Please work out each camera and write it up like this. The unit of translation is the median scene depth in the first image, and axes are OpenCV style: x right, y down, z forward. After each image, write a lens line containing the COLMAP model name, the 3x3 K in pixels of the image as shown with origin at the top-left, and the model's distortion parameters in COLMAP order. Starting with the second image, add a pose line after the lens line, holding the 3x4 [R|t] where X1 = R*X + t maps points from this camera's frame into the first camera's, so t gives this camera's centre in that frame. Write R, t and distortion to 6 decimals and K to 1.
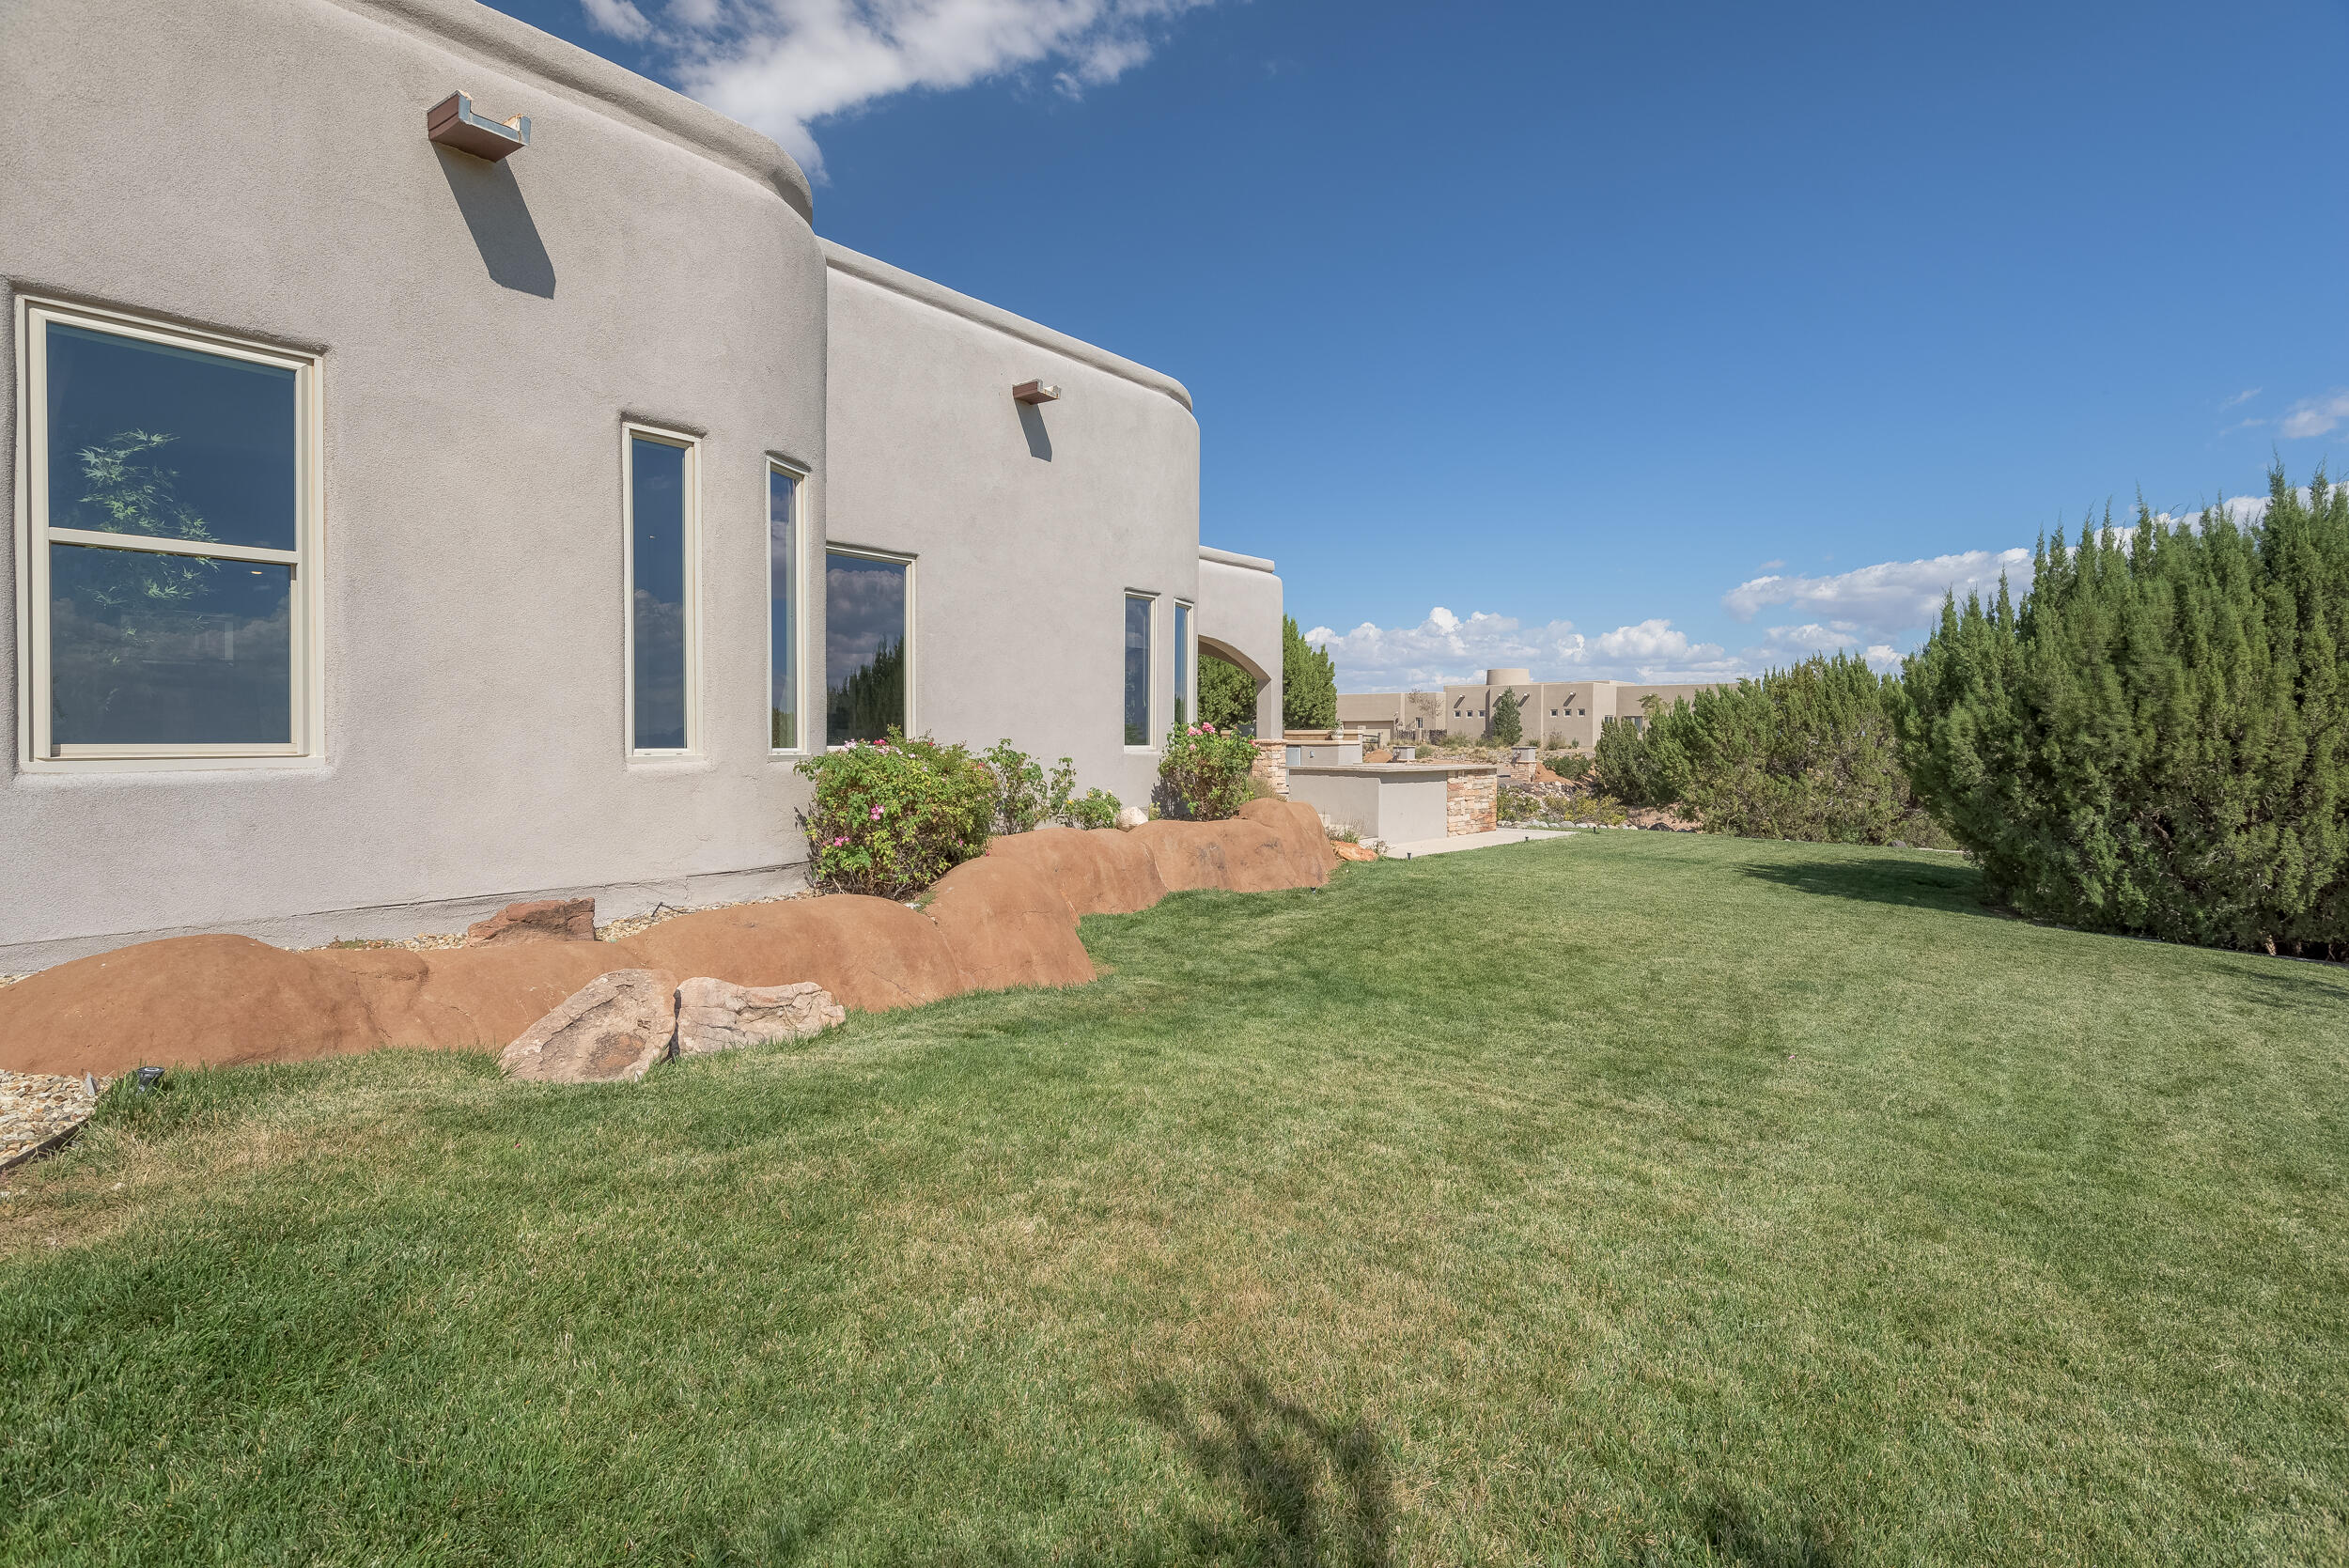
lens RADIAL K [[1112.1, 0, 1174.4], [0, 1112.1, 753.9], [0, 0, 1]] dist [0.000216, -0.000019]
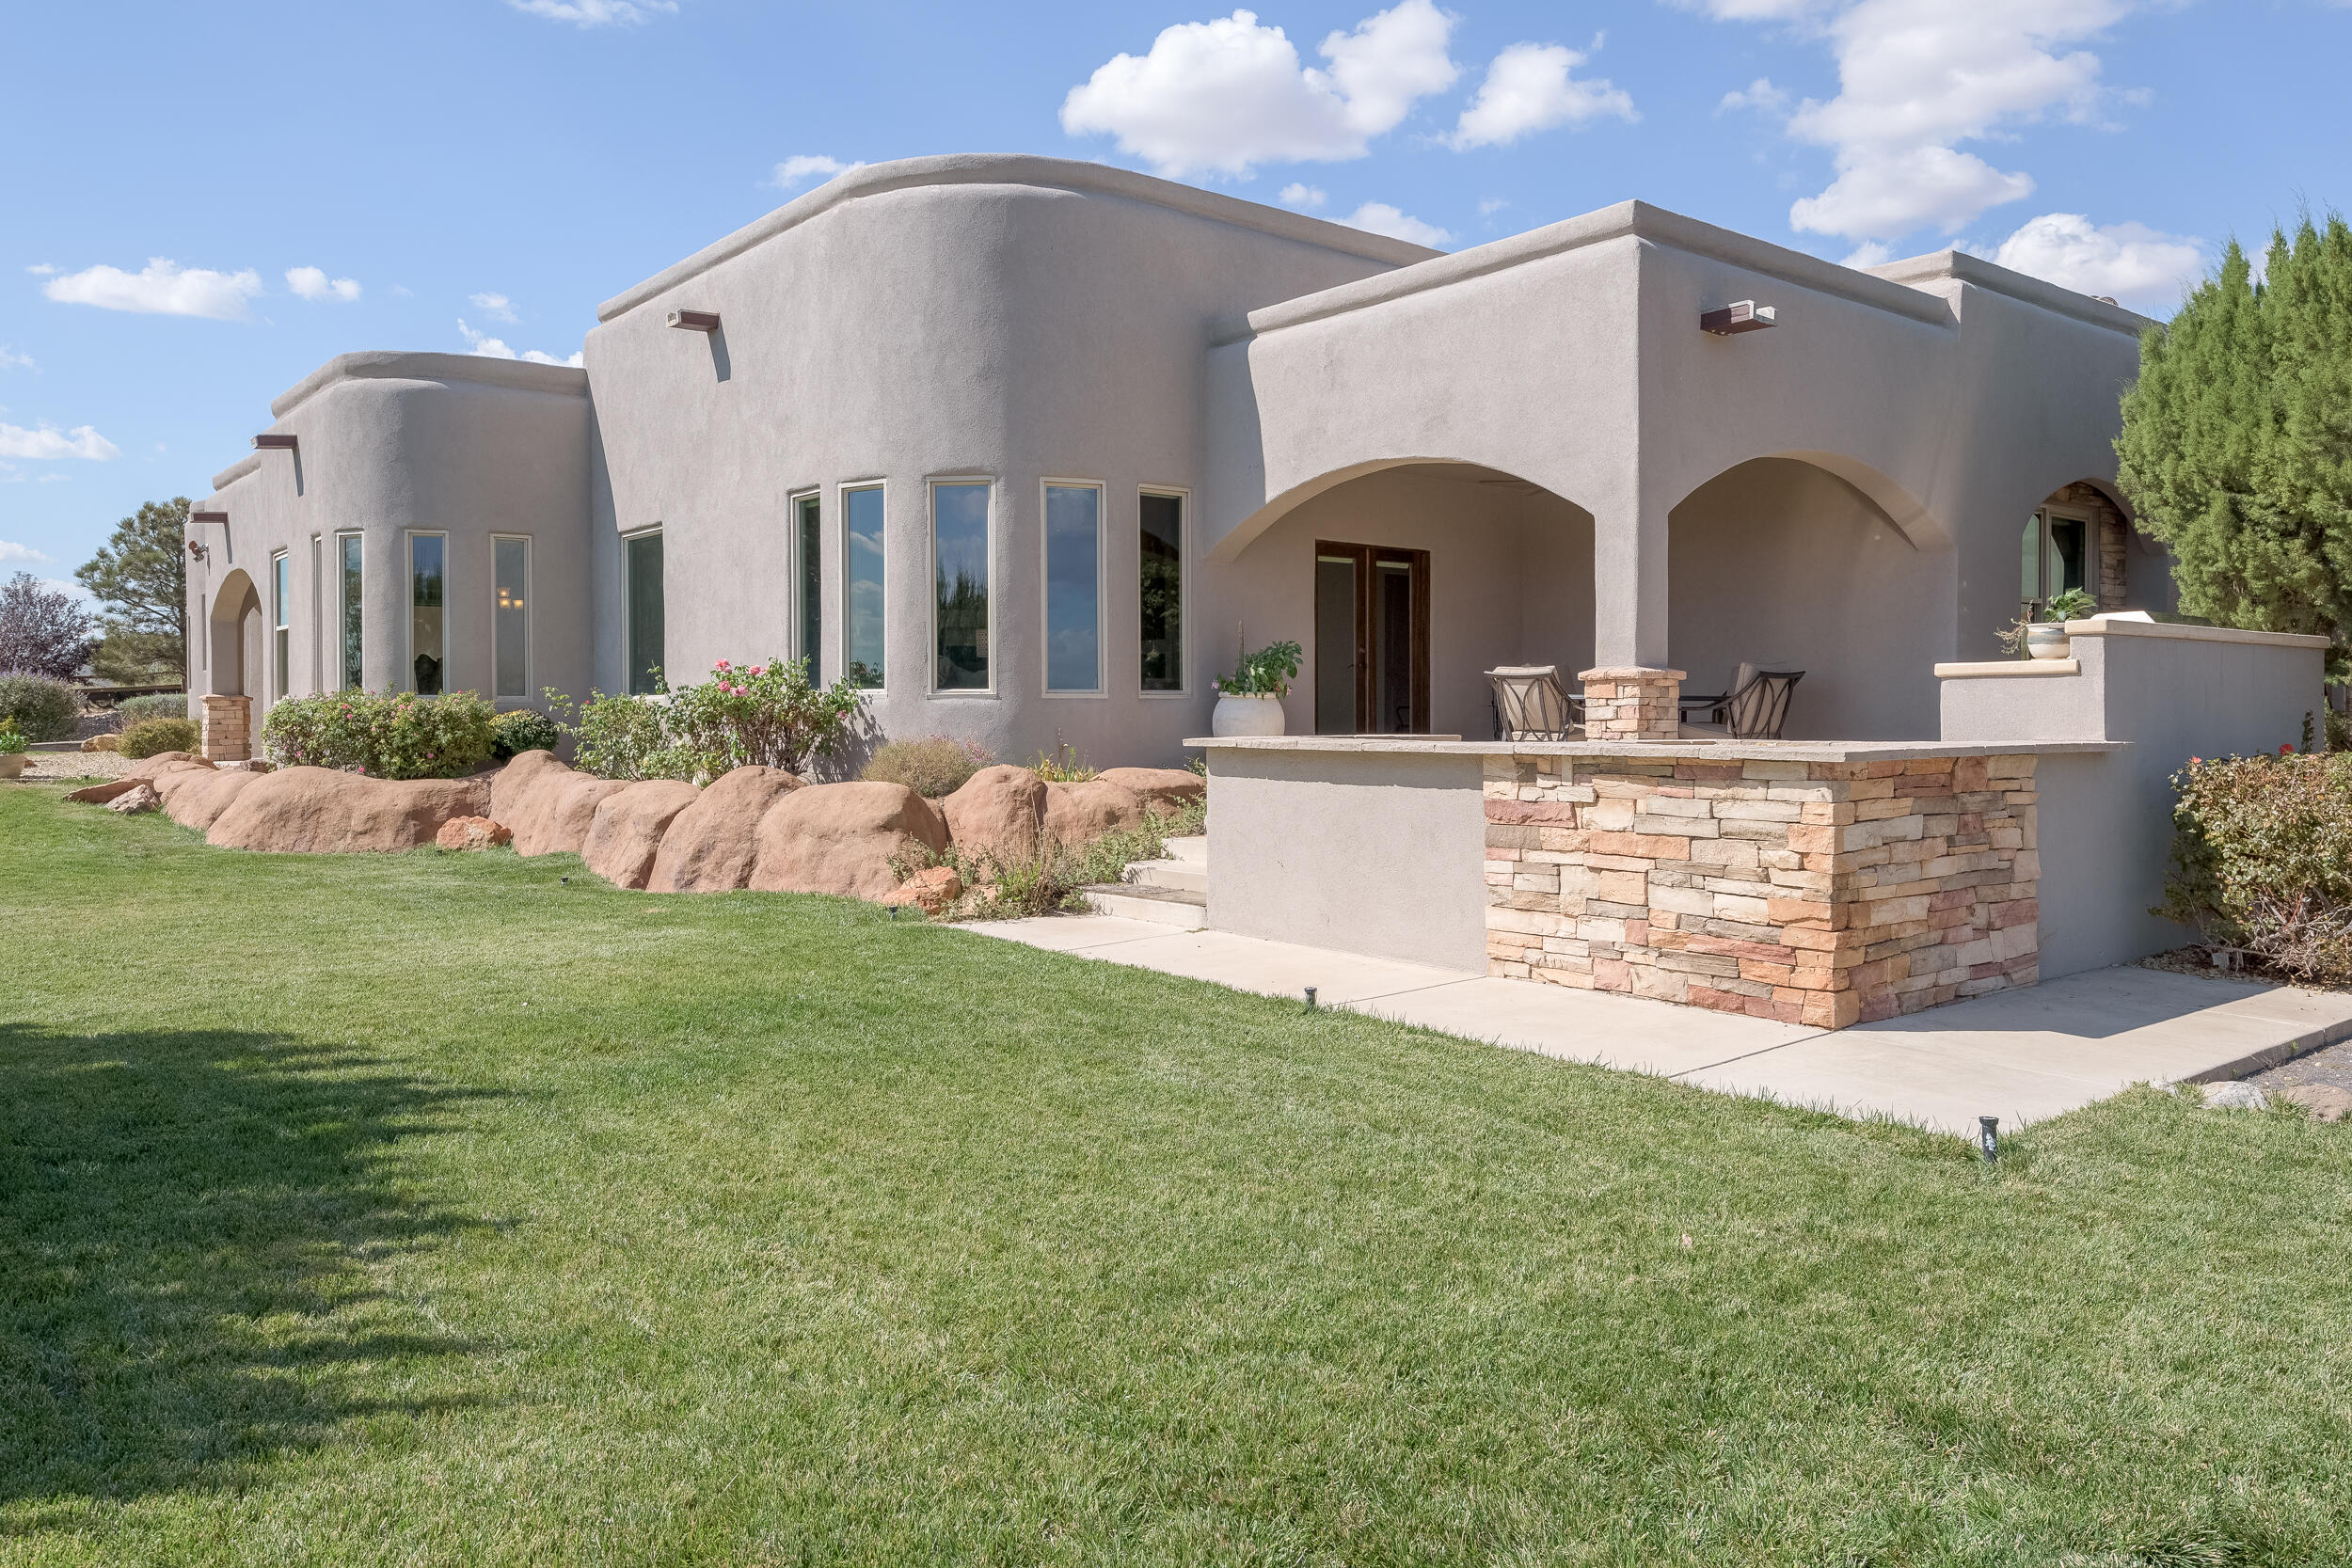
lens RADIAL K [[1650.6, 0, 1175.7], [0, 1650.6, 708.1], [0, 0, 1]] dist [0.058505, -0.003522]
pose [[-0.208162, -0.008959, -0.978053, 1.177033], [-0.012311, 0.999903, -0.006539, 0.009593], [0.978017, 0.010680, -0.208252, 1.672869]]
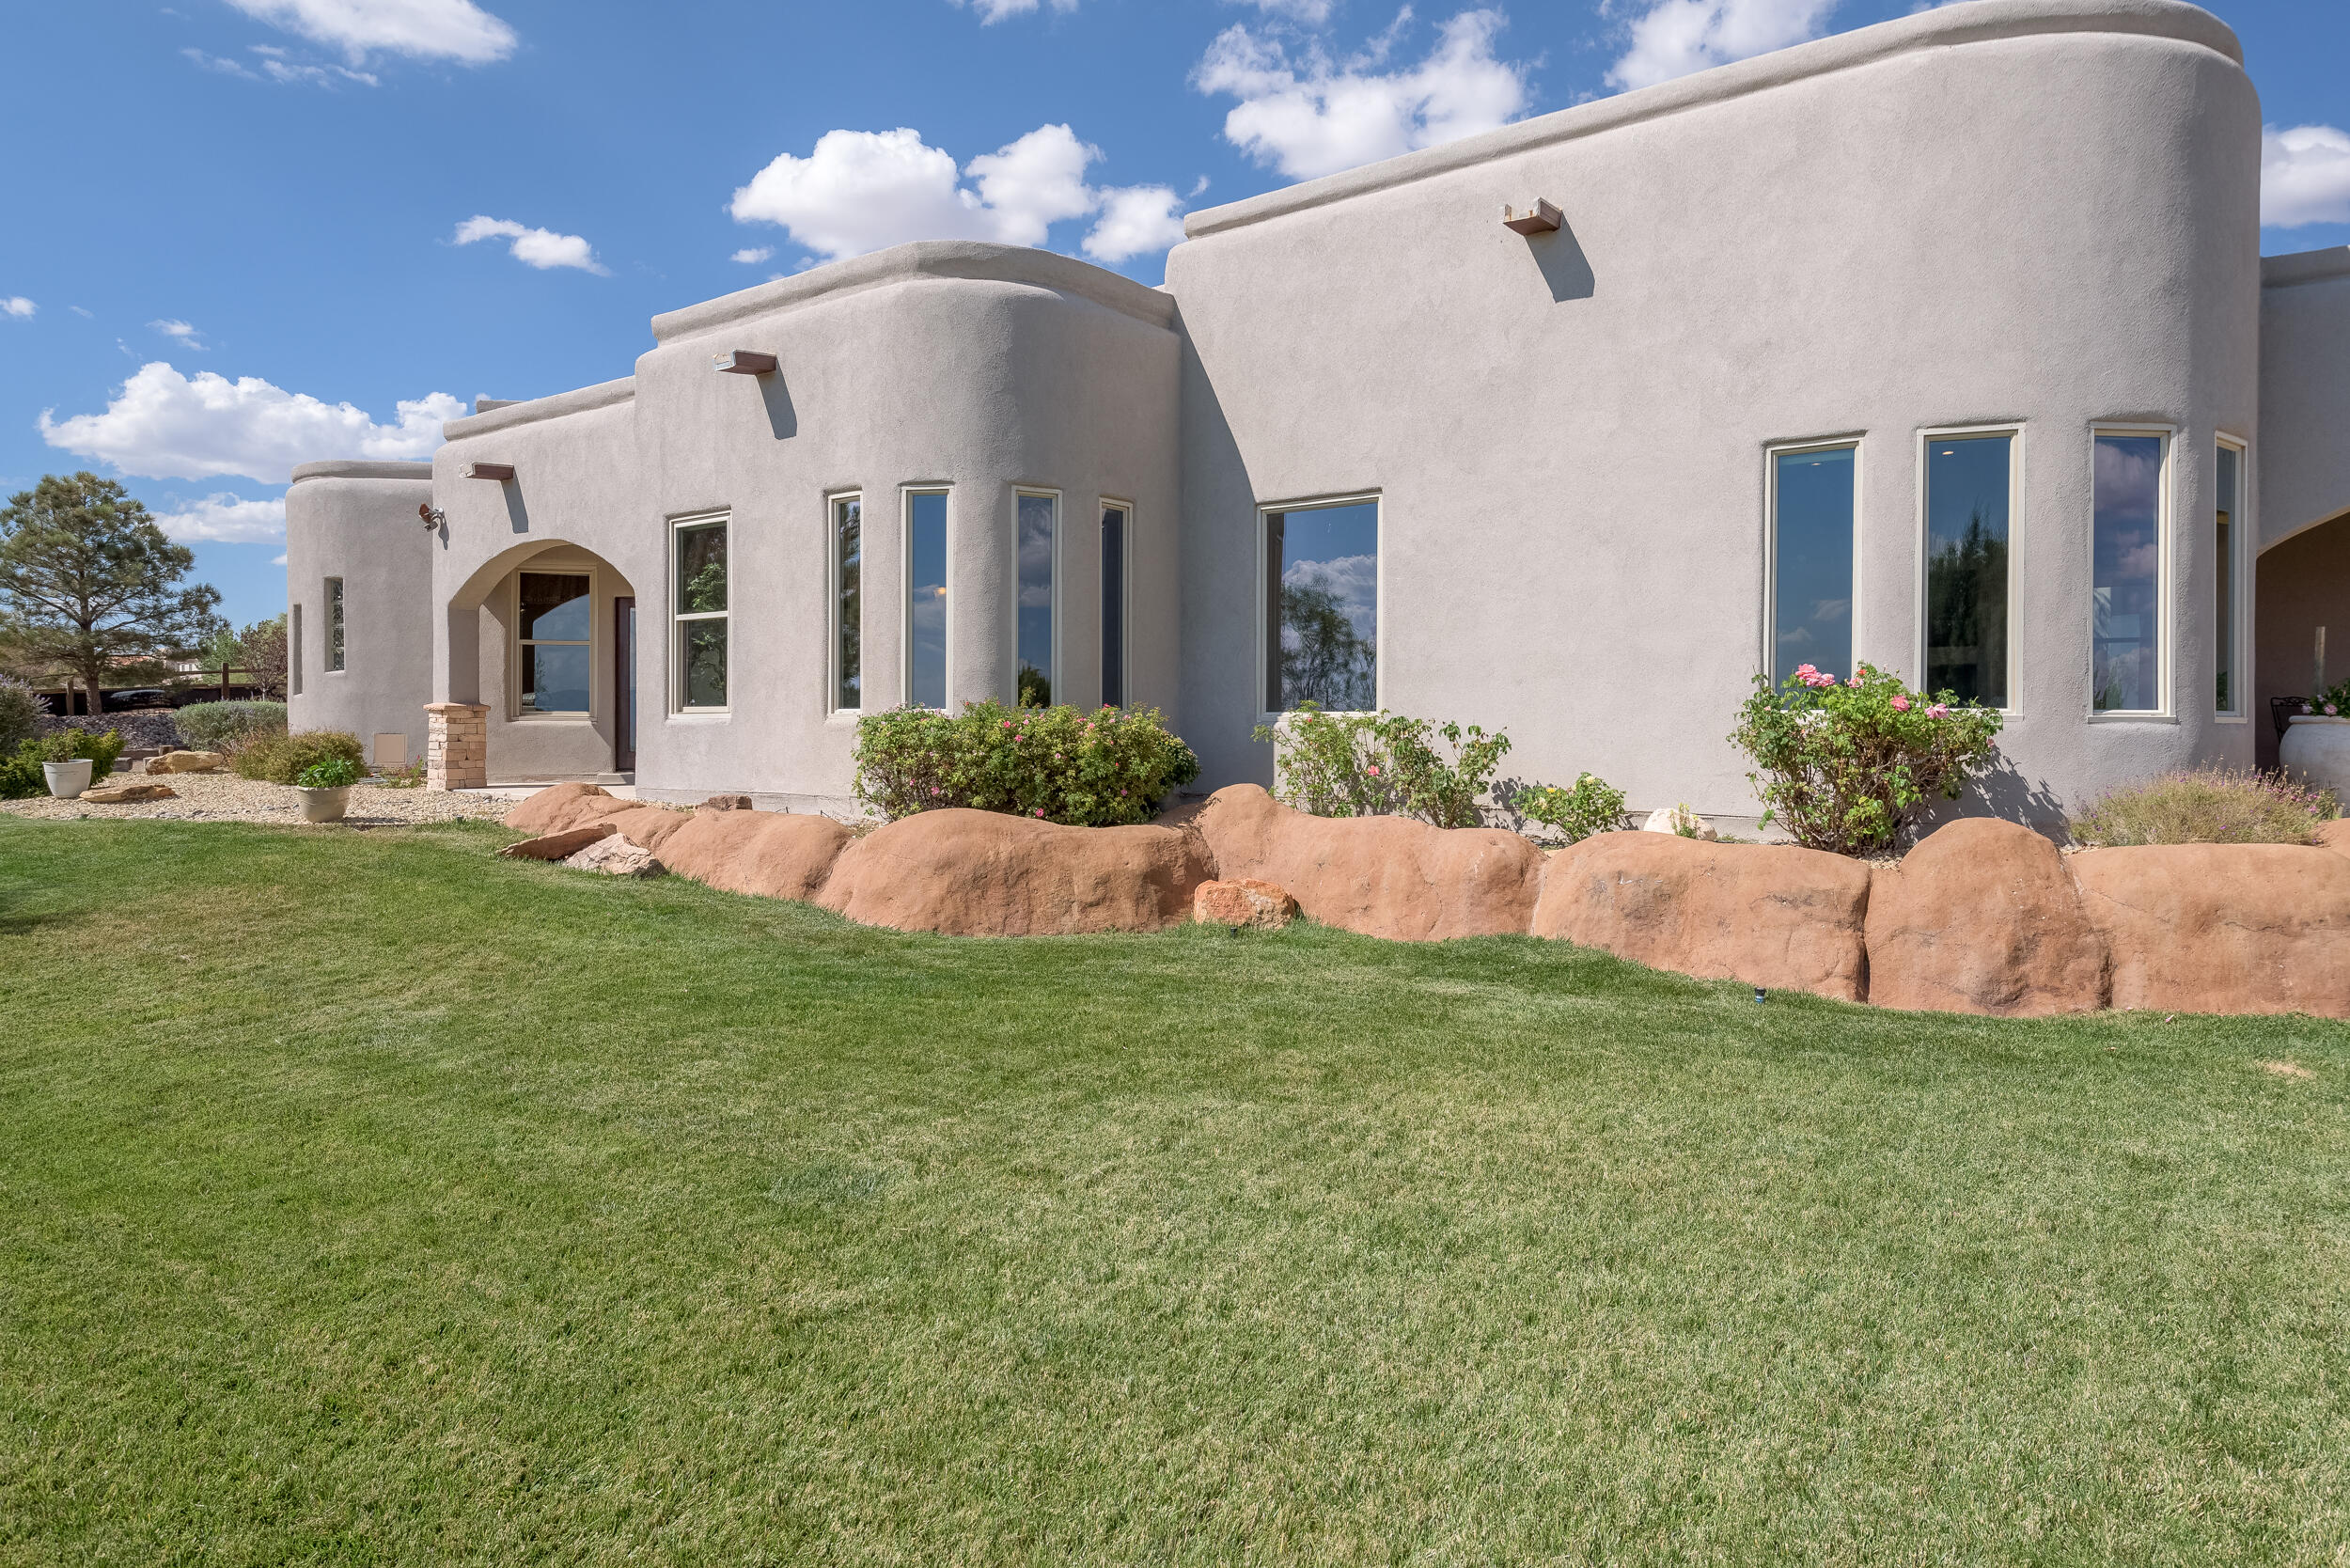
lens RADIAL K [[1366.5, 0, 1175.6], [0, 1366.5, 738.1], [0, 0, 1]] dist [0.000745, -0.001945]
pose [[0.039518, 0.004240, -0.999210, 0.776725], [-0.016886, 0.999851, 0.003575, 0.011207], [0.999076, 0.016731, 0.039583, 0.774685]]
